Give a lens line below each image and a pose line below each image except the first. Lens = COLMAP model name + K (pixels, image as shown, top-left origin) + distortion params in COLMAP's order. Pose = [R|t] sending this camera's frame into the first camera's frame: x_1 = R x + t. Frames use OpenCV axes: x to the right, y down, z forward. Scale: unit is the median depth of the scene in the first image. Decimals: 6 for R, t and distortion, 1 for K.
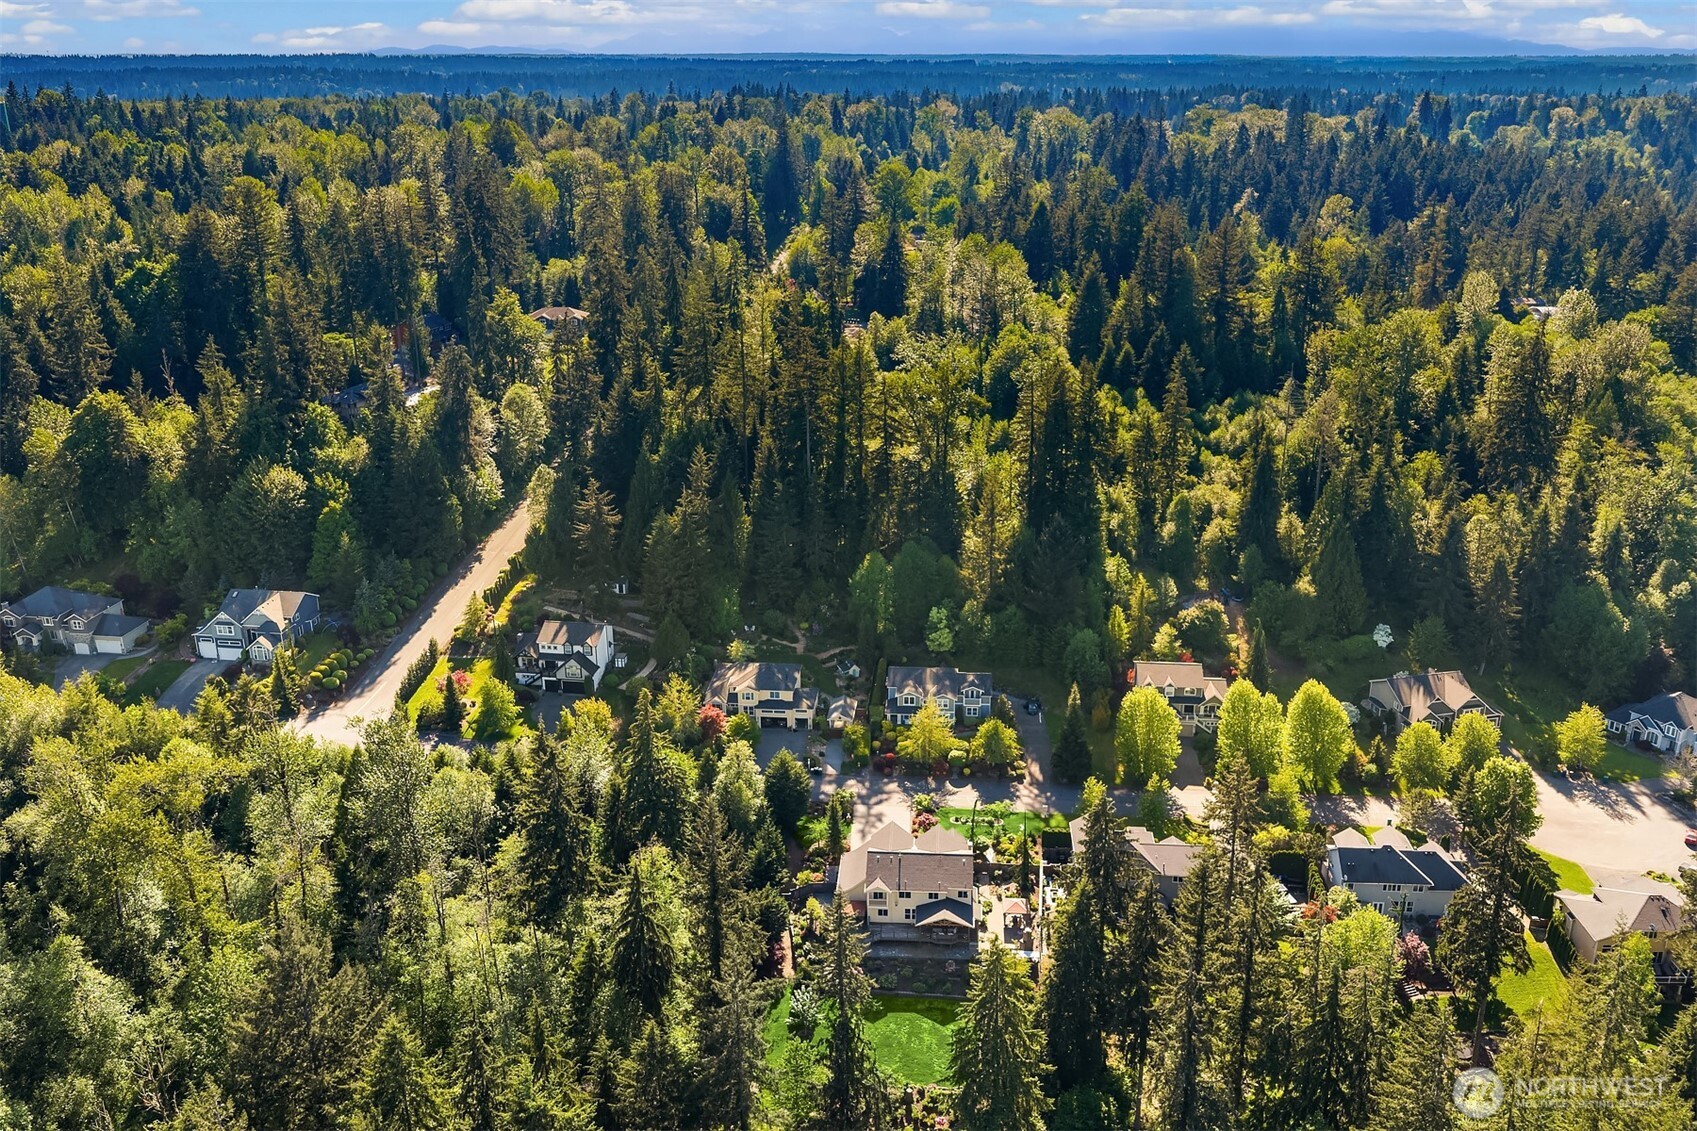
lens RADIAL K [[1421.5, 0, 909.6], [0, 1421.5, 564.4], [0, 0, 1]] dist [0.005824, 0.001374]
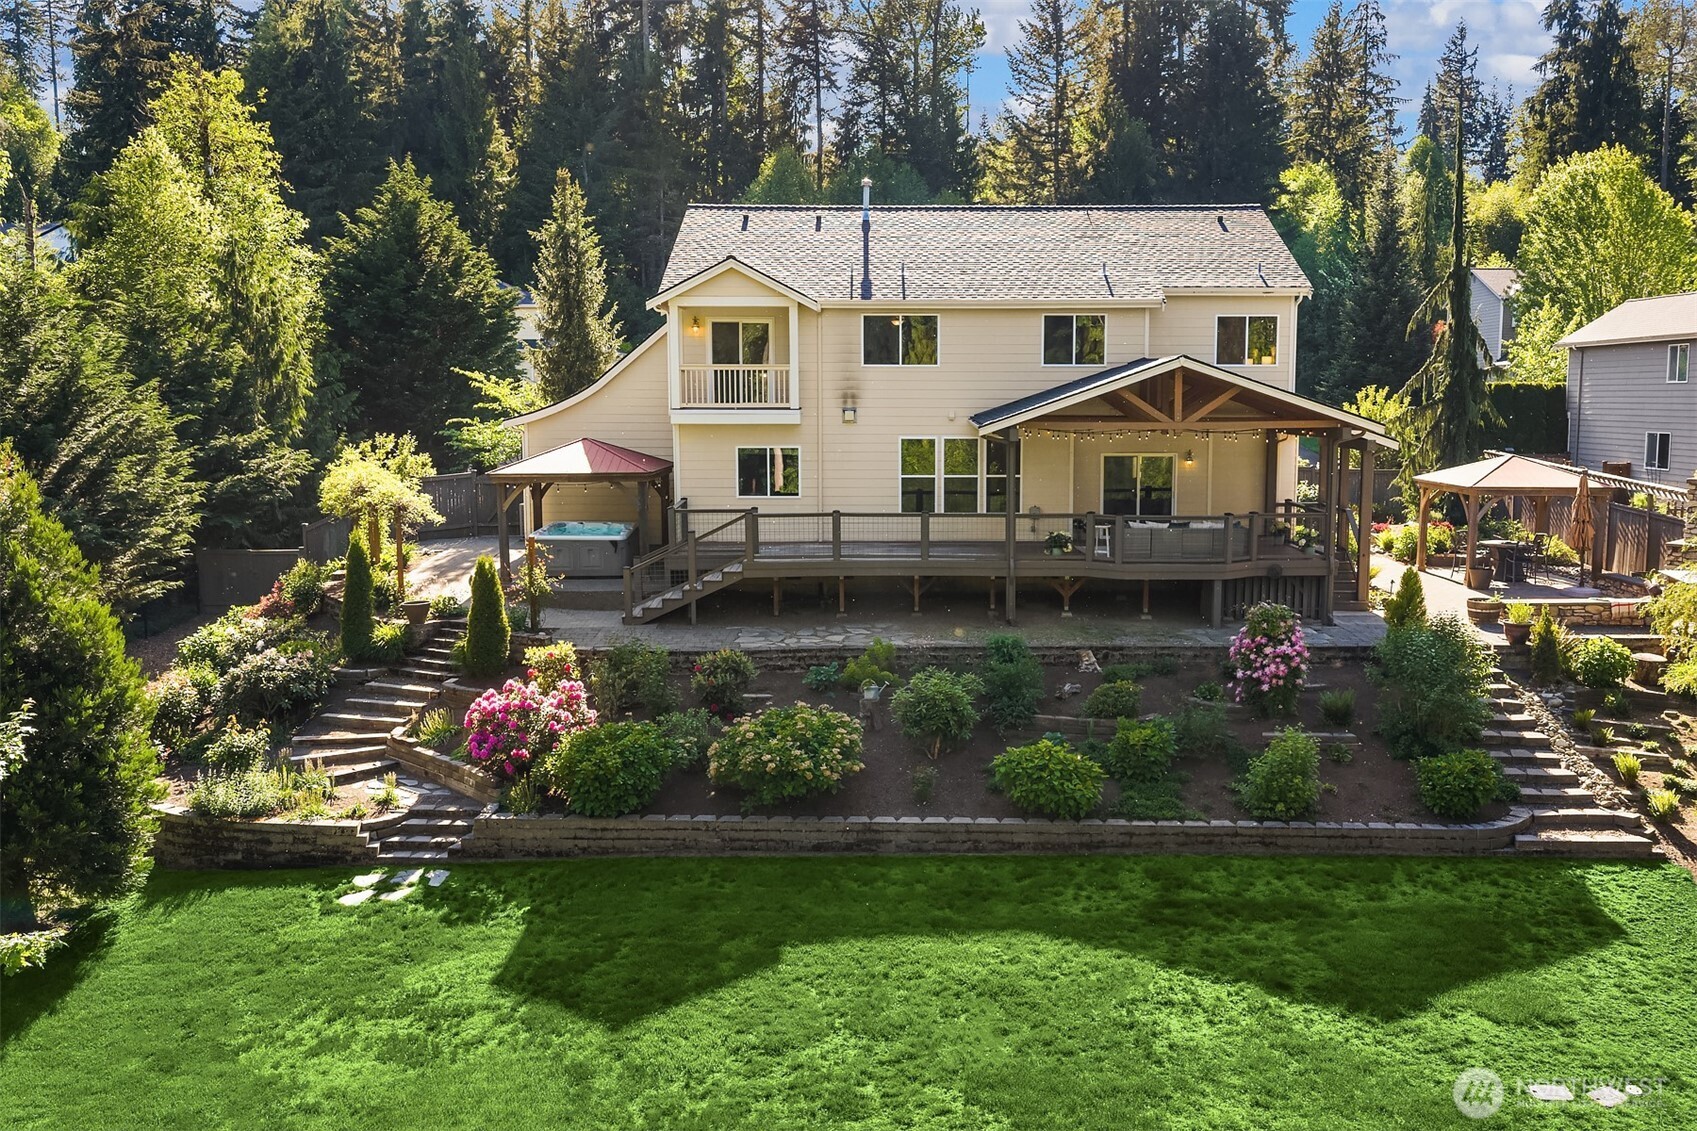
lens RADIAL K [[1421.5, 0, 909.6], [0, 1421.5, 564.4], [0, 0, 1]] dist [0.005824, 0.001374]
pose [[0.998905, -0.013714, 0.044739, -0.009618], [0.025195, 0.963300, -0.267241, 0.289678], [-0.039432, 0.268076, 0.962590, 0.816779]]
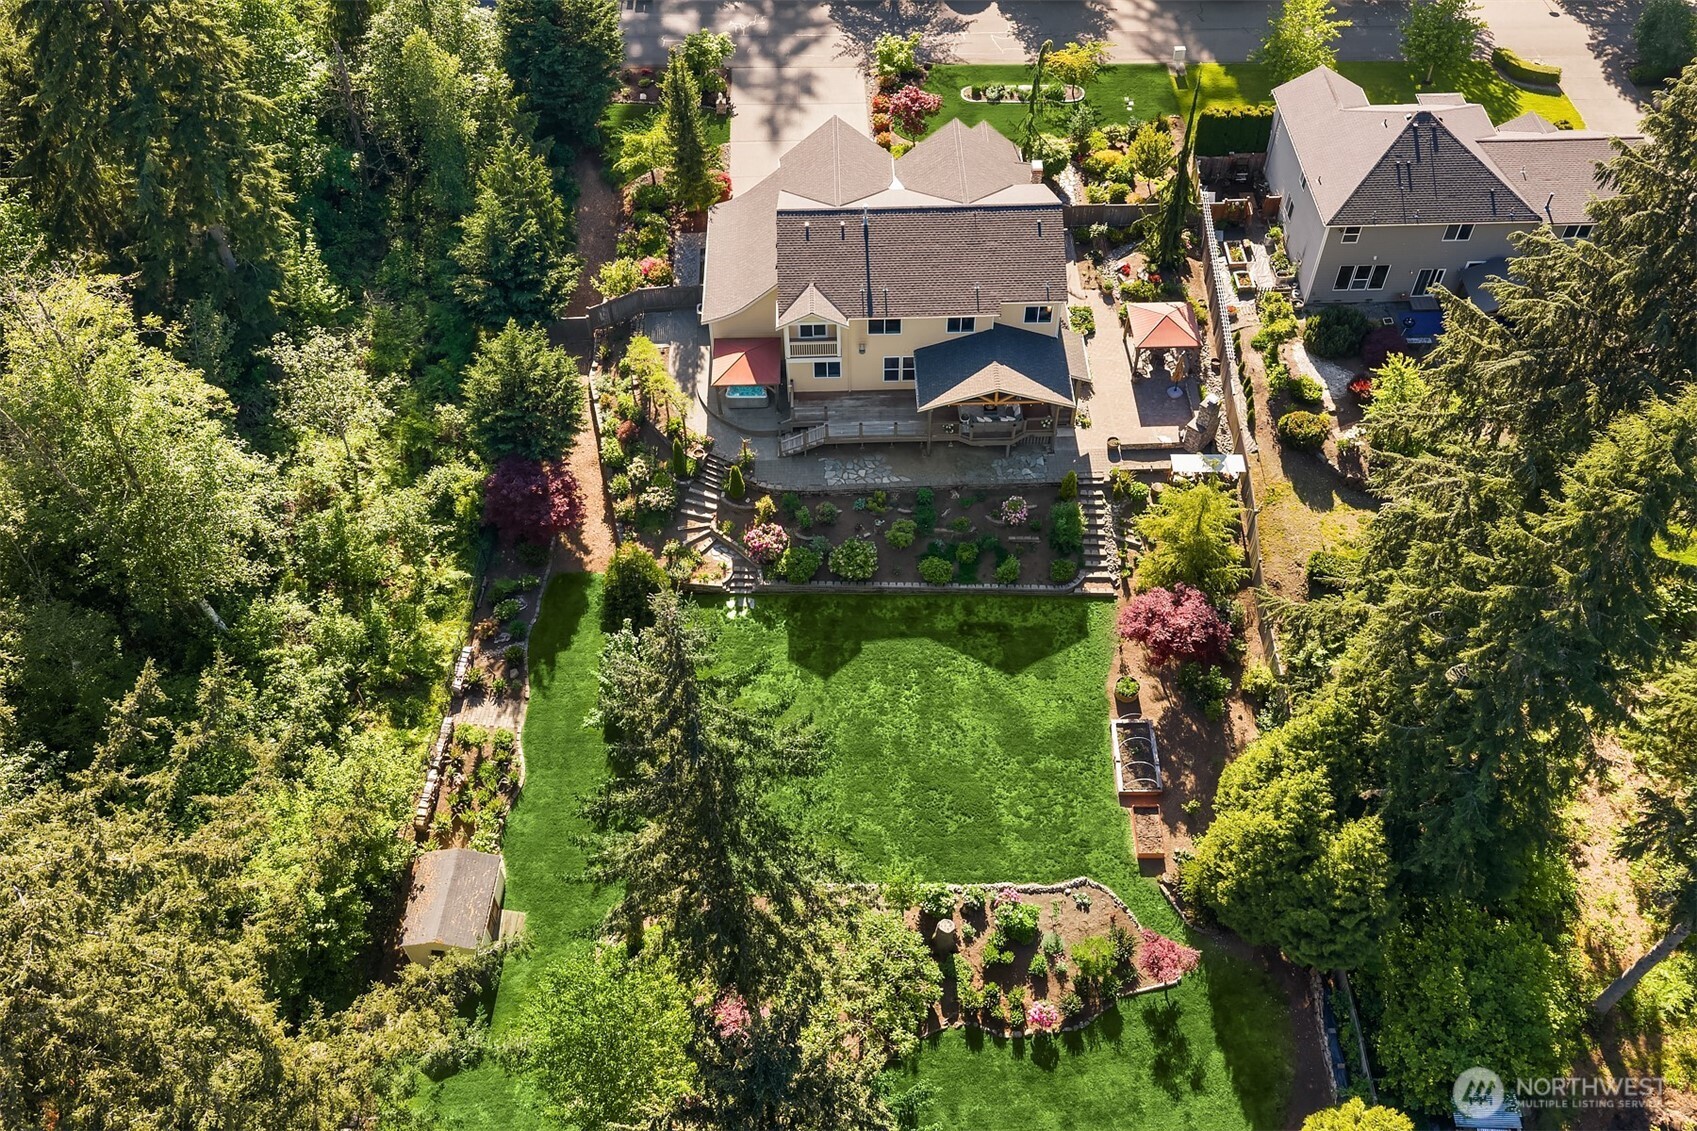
lens RADIAL K [[1551.2, 0, 848.5], [0, 1551.2, 565.5], [0, 0, 1]] dist [0.009995, 0.006962]
pose [[0.998234, -0.058001, 0.012855, -0.020844], [0.044609, 0.874707, 0.482596, 0.086536], [-0.039235, -0.481170, 0.875749, 0.588312]]
